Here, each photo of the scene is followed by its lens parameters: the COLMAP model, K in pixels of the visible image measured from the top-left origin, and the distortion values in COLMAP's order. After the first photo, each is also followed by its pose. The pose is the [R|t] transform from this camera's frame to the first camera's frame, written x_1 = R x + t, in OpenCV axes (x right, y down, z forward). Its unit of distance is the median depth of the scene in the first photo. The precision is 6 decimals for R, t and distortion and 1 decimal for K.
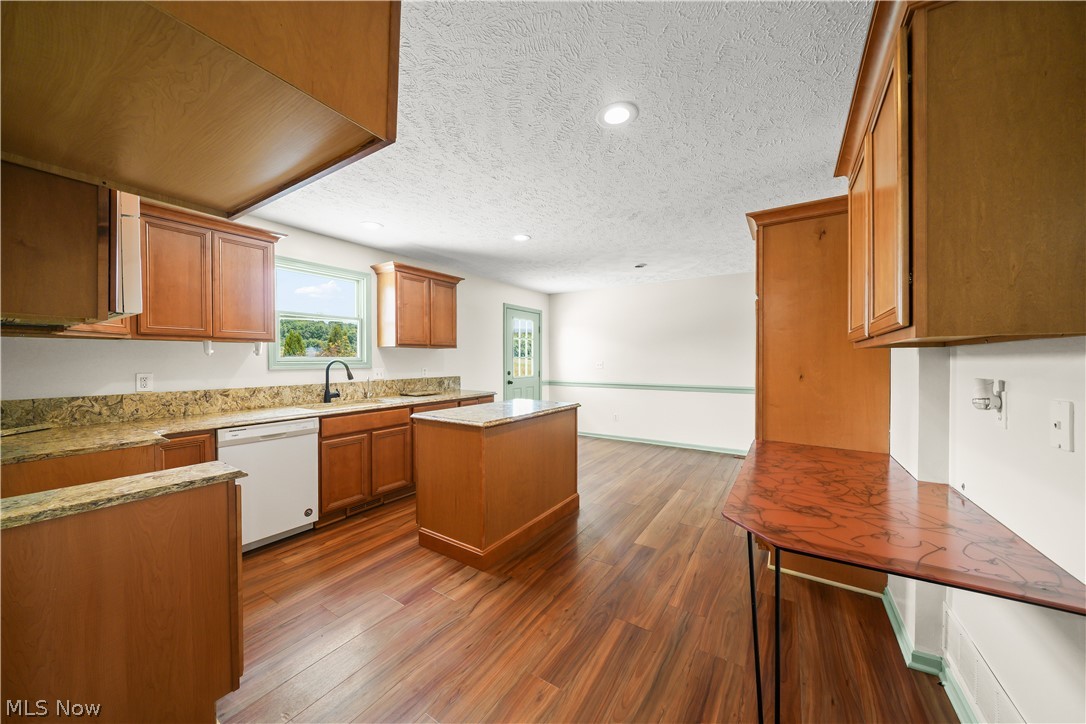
lens RADIAL K [[379.4, 0, 535.5], [0, 379.4, 360.8], [0, 0, 1]] dist [-0.002139, -0.000024]
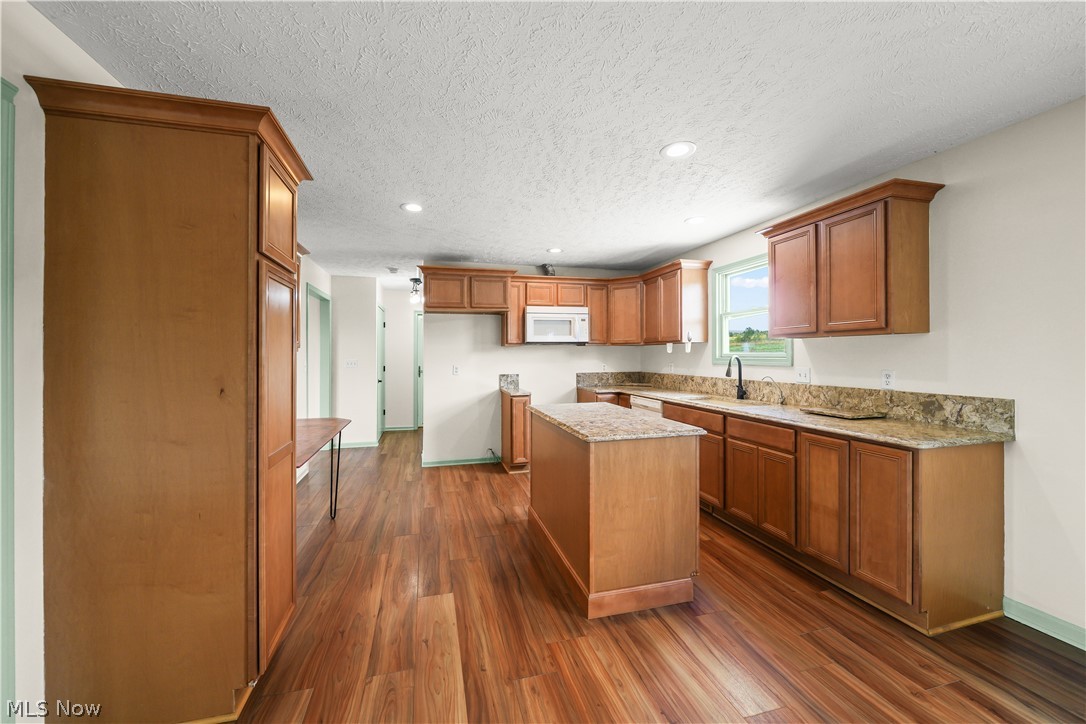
lens RADIAL K [[406.5, 0, 537.5], [0, 406.5, 356.7], [0, 0, 1]] dist [-0.001499, 0.000426]
pose [[-0.655497, 0.011658, -0.755108, 0.612709], [0.005752, 0.999929, 0.010445, -0.014394], [0.755176, 0.002503, -0.655517, 1.331370]]
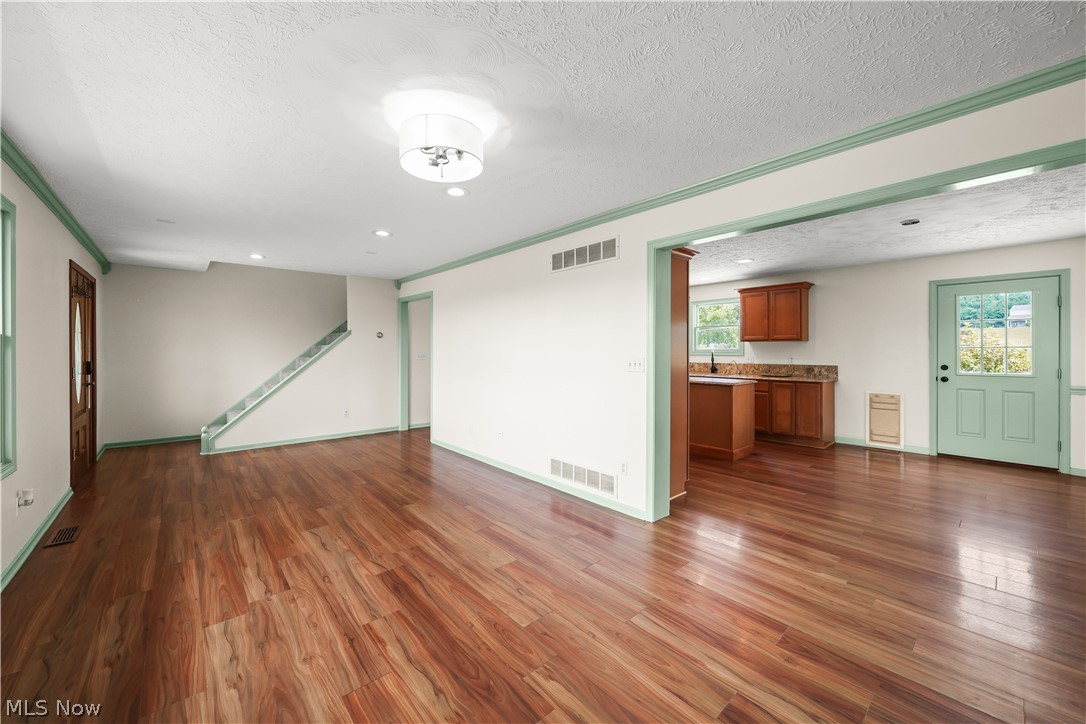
lens RADIAL K [[406.5, 0, 538.7], [0, 406.5, 353.9], [0, 0, 1]] dist [-0.001499, 0.000426]
pose [[-0.251434, 0.010735, -0.967815, 1.646477], [-0.002395, 0.999929, 0.011714, -0.006224], [0.967871, 0.005263, -0.251391, 0.692420]]
